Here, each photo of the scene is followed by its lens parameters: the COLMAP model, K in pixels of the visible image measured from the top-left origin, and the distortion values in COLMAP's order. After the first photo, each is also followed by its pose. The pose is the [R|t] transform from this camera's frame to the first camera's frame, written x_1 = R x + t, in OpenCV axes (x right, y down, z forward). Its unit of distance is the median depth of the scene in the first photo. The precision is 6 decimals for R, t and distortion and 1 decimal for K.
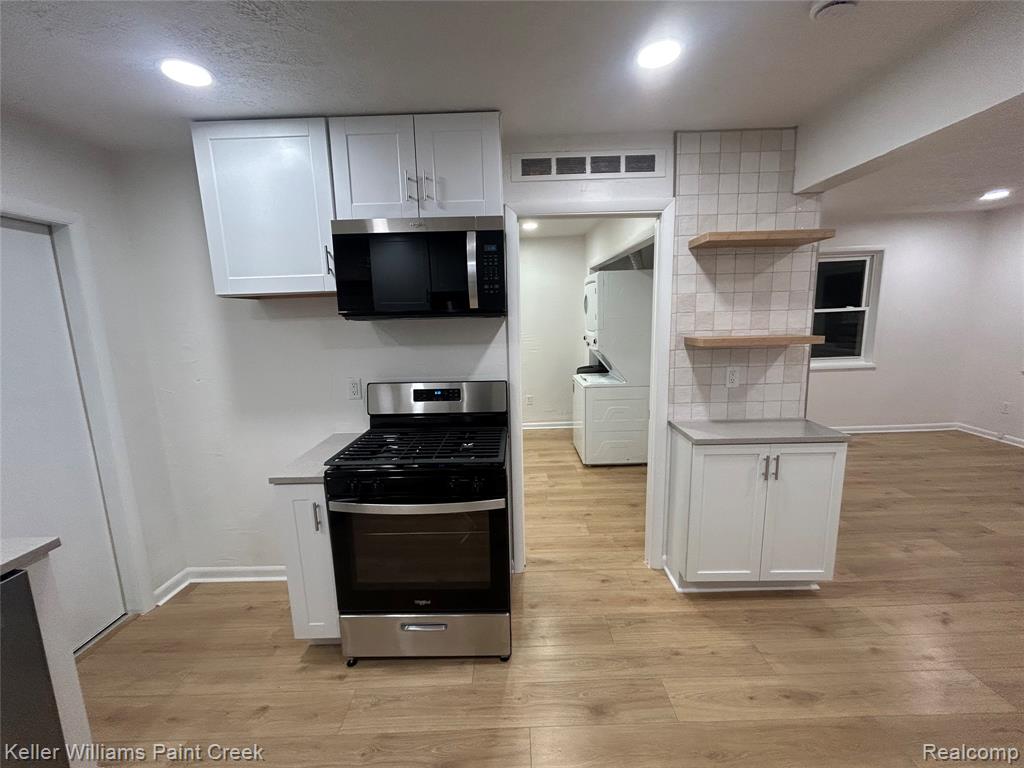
lens RADIAL K [[411.1, 0, 512.0], [0, 411.1, 384.0], [0, 0, 1]] dist [0.000514, -0.000025]
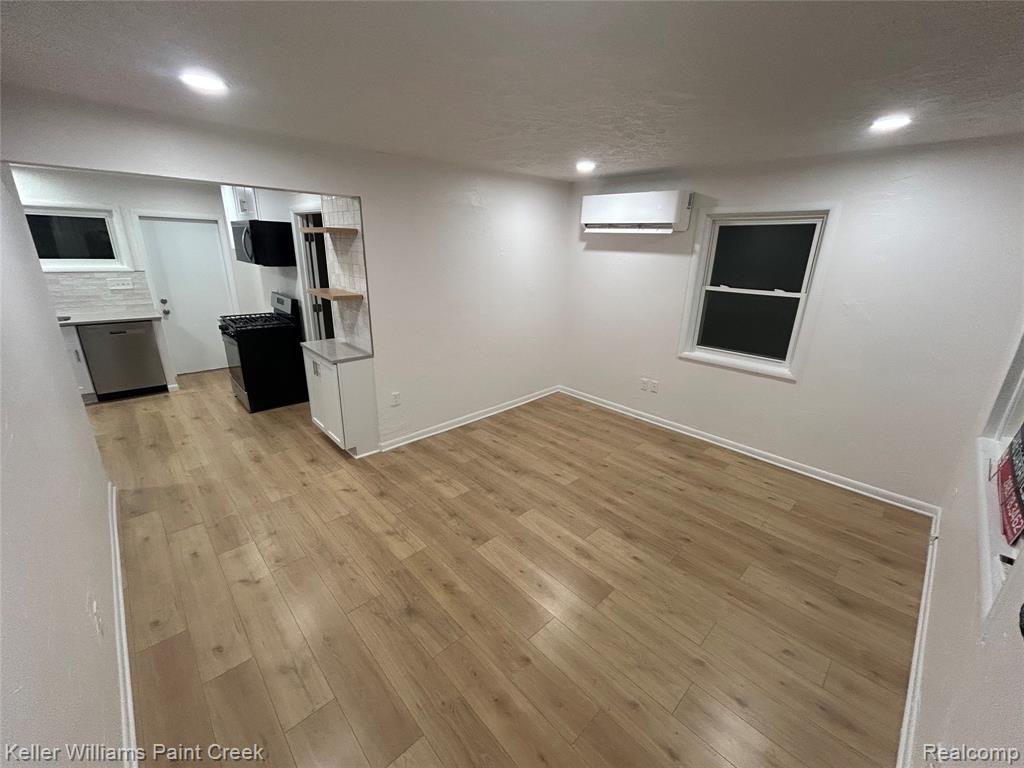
lens RADIAL K [[412.0, 0, 522.7], [0, 412.0, 381.6], [0, 0, 1]] dist [0.001360, 0.000566]
pose [[0.701345, 0.279479, -0.655749, 1.290375], [-0.175250, 0.959303, 0.221418, -0.143900], [0.690943, -0.040370, 0.721781, 0.194002]]
